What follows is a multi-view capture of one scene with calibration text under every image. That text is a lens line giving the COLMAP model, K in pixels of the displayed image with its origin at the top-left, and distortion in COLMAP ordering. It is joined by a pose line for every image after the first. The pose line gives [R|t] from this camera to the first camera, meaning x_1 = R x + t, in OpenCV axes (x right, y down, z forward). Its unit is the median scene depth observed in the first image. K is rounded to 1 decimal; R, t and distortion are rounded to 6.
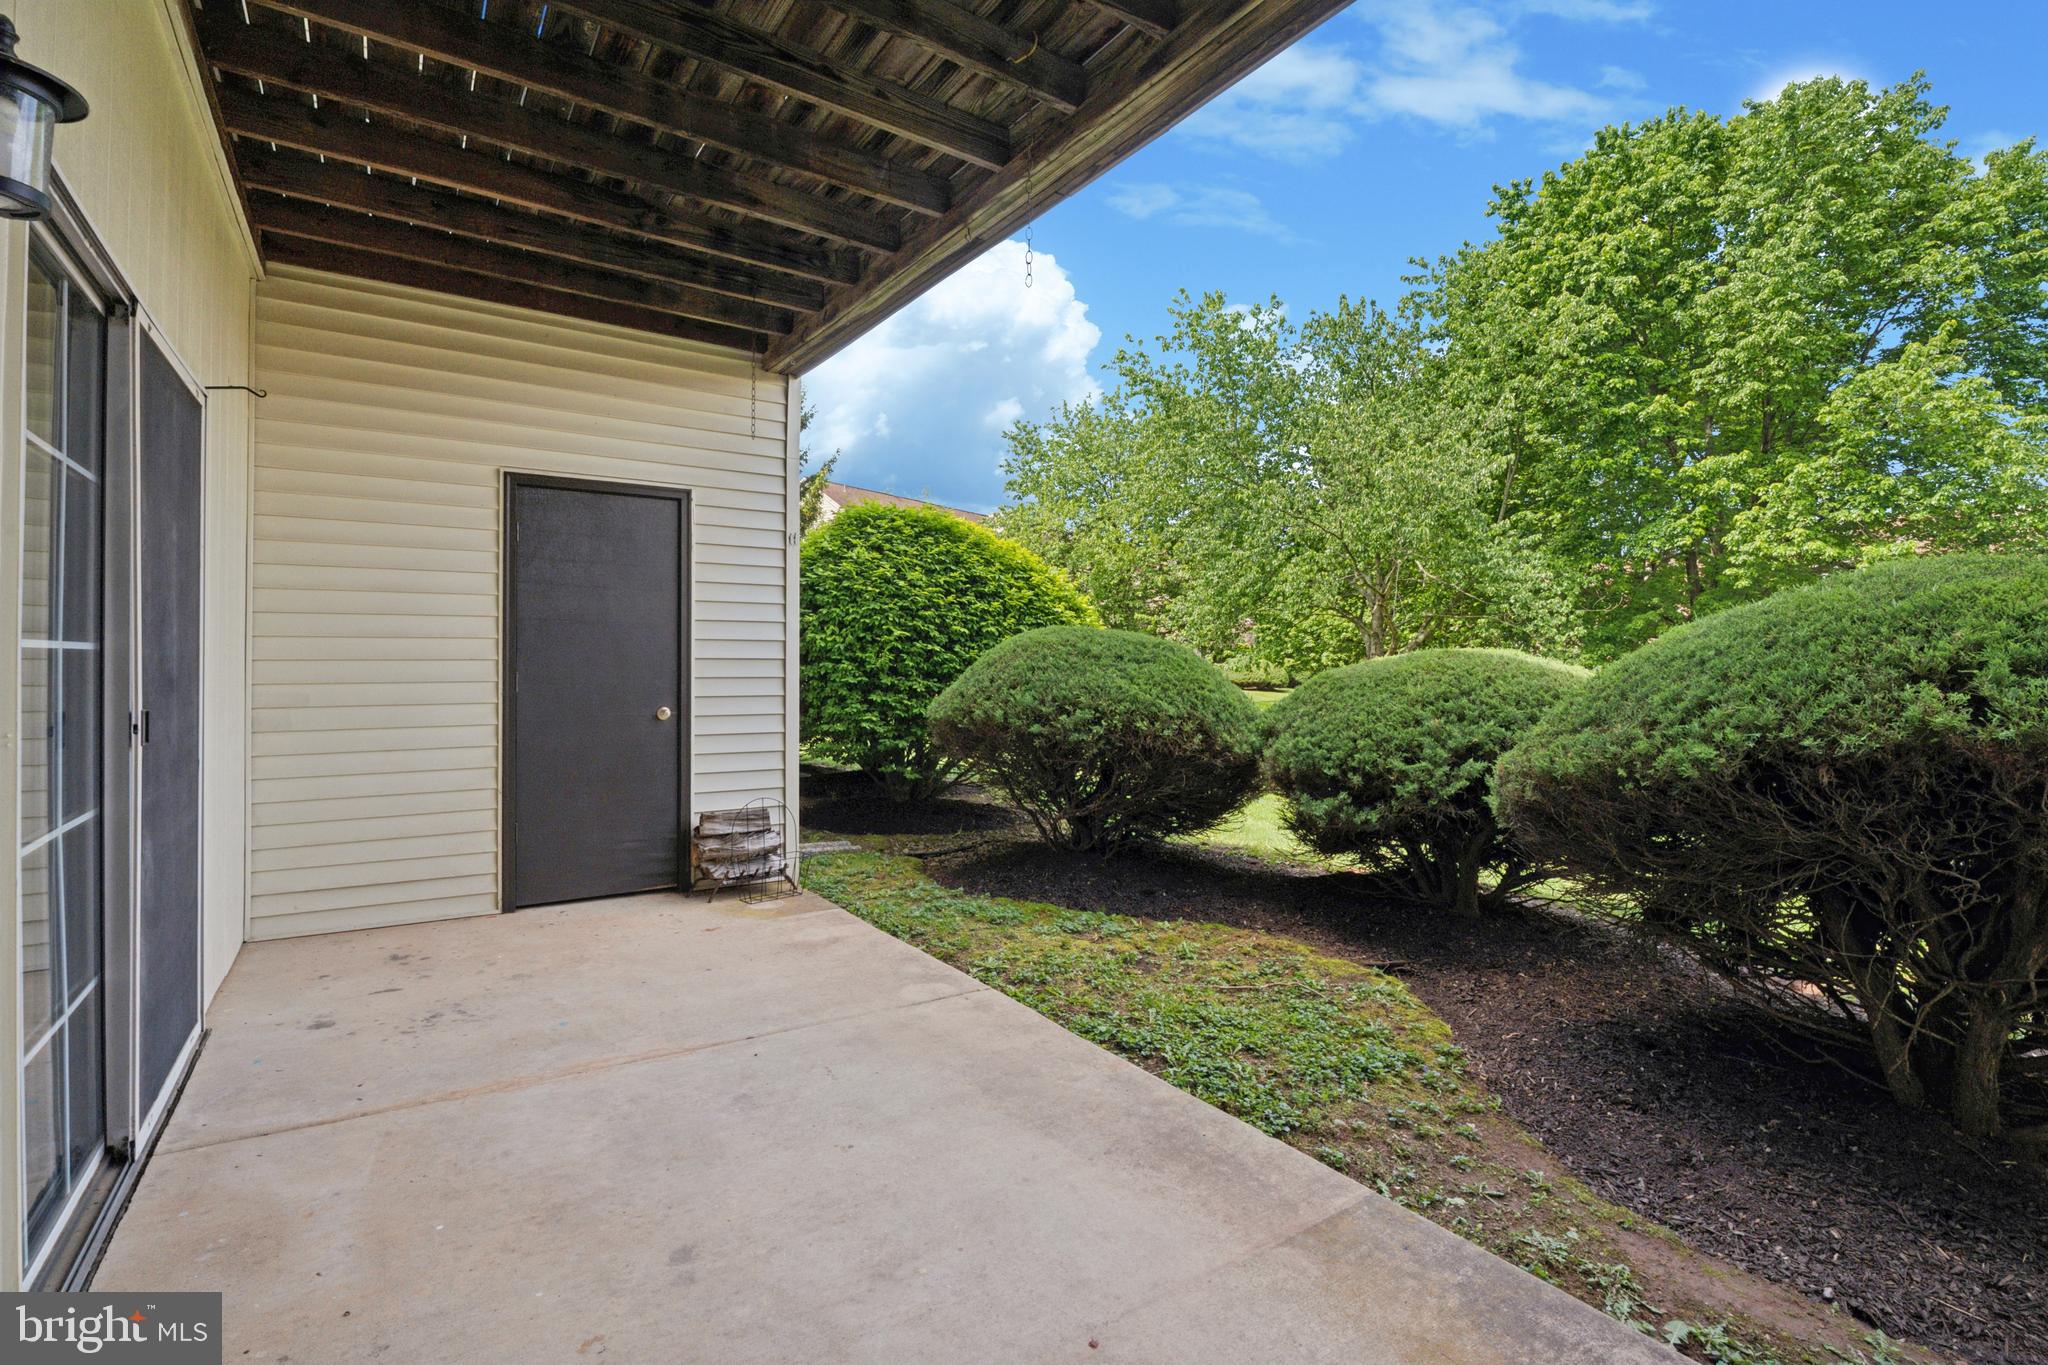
lens RADIAL K [[937.5, 0, 1025.8], [0, 937.5, 674.7], [0, 0, 1]] dist [-0.008945, -0.001197]
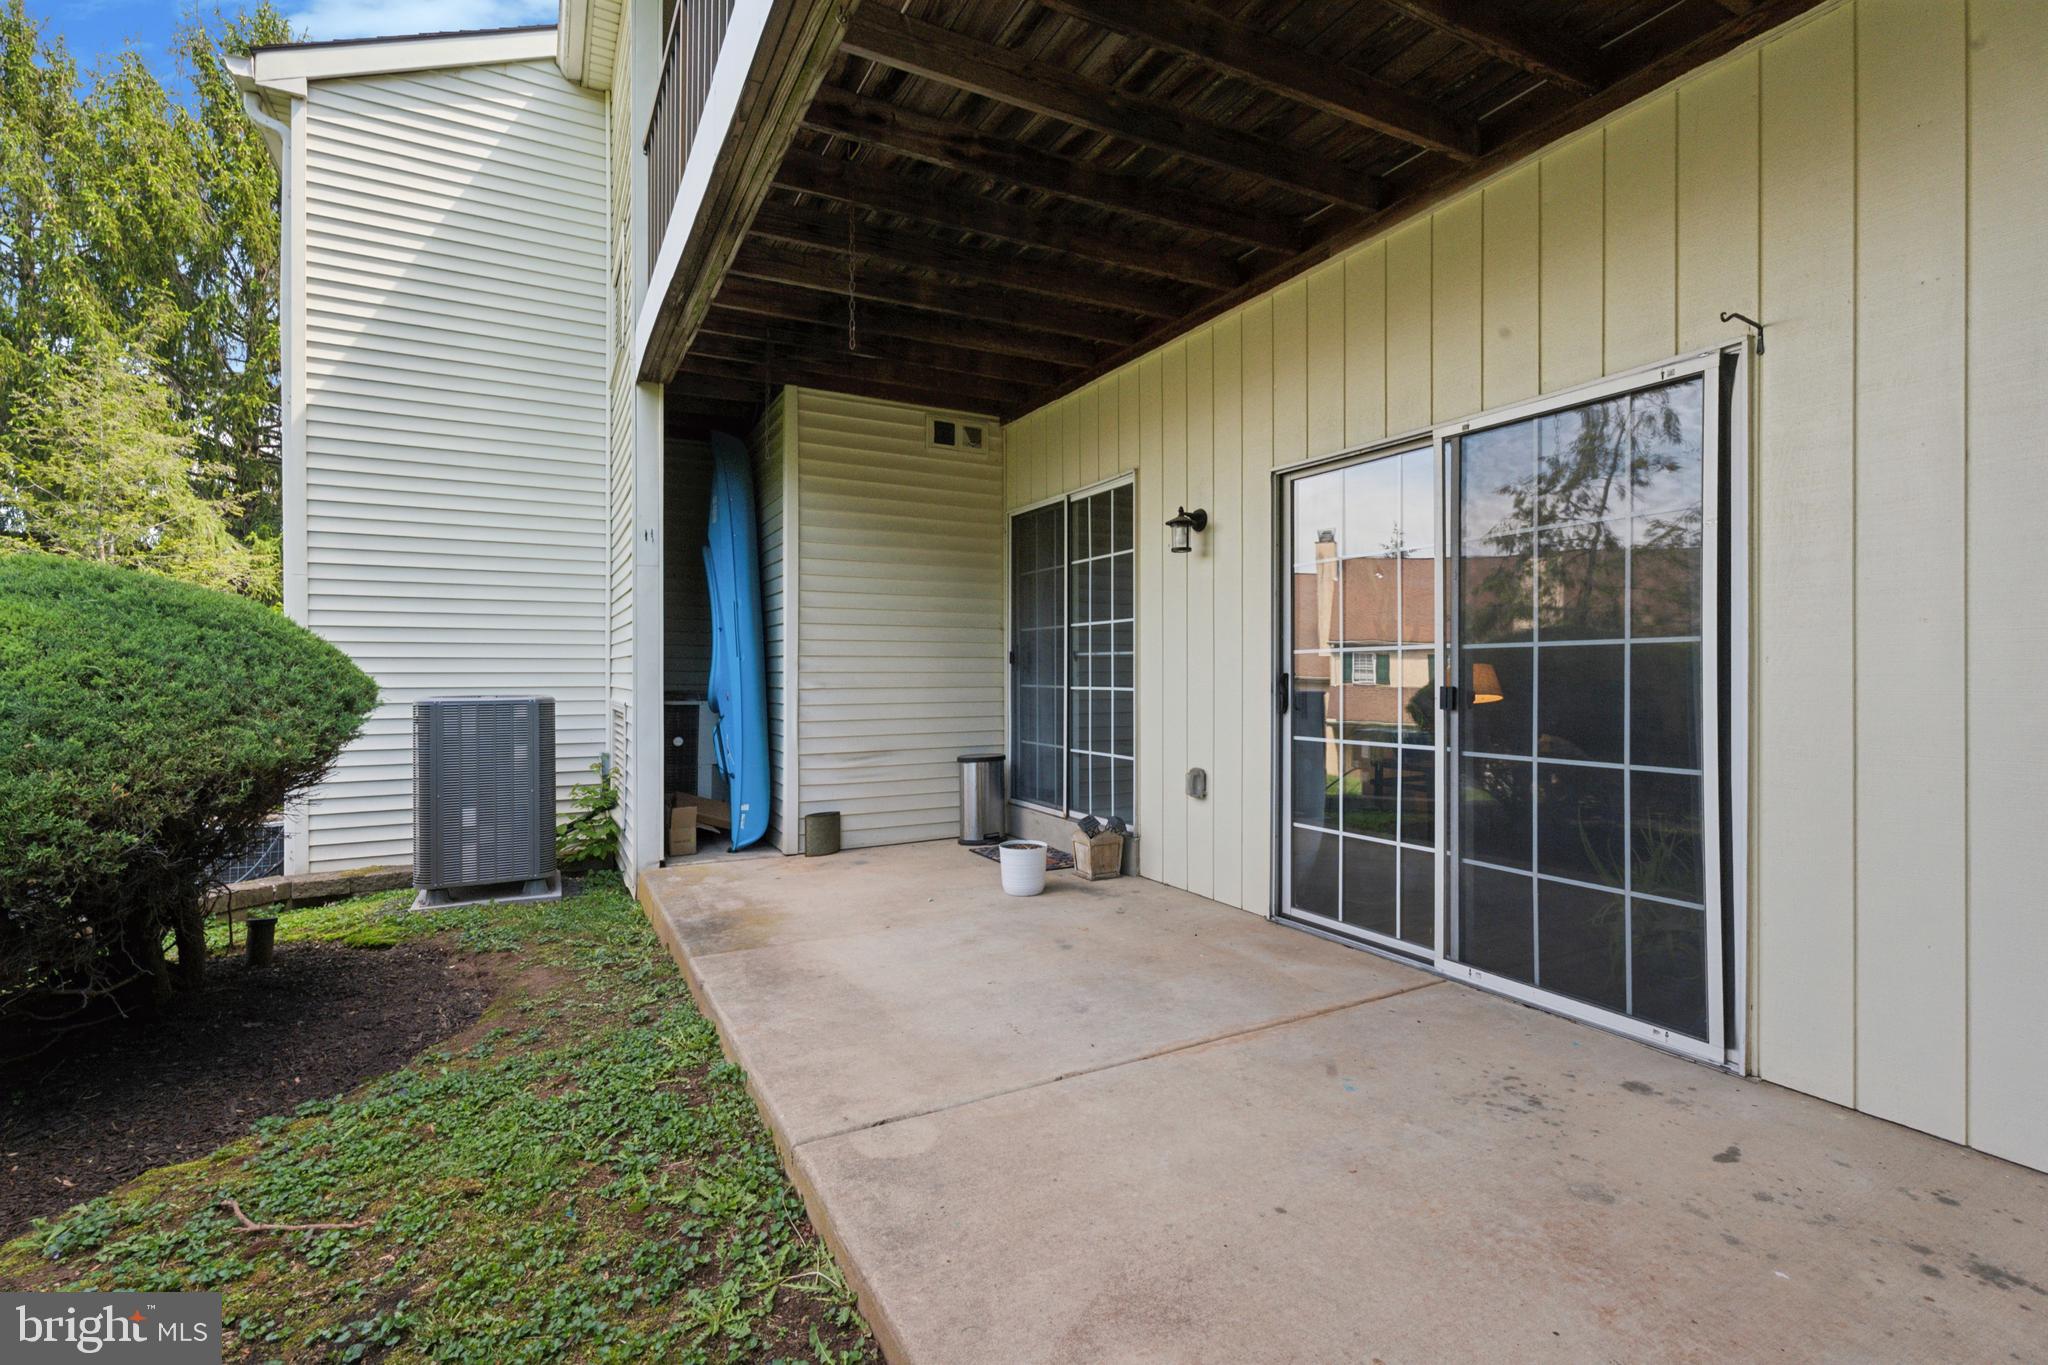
lens RADIAL K [[937.5, 0, 1022.6], [0, 937.5, 675.2], [0, 0, 1]] dist [-0.008945, -0.001197]
pose [[-0.994375, -0.003683, 0.105856, -0.331568], [-0.002497, 0.999933, 0.011330, 0.002981], [-0.105890, 0.011002, -0.994317, 2.073737]]
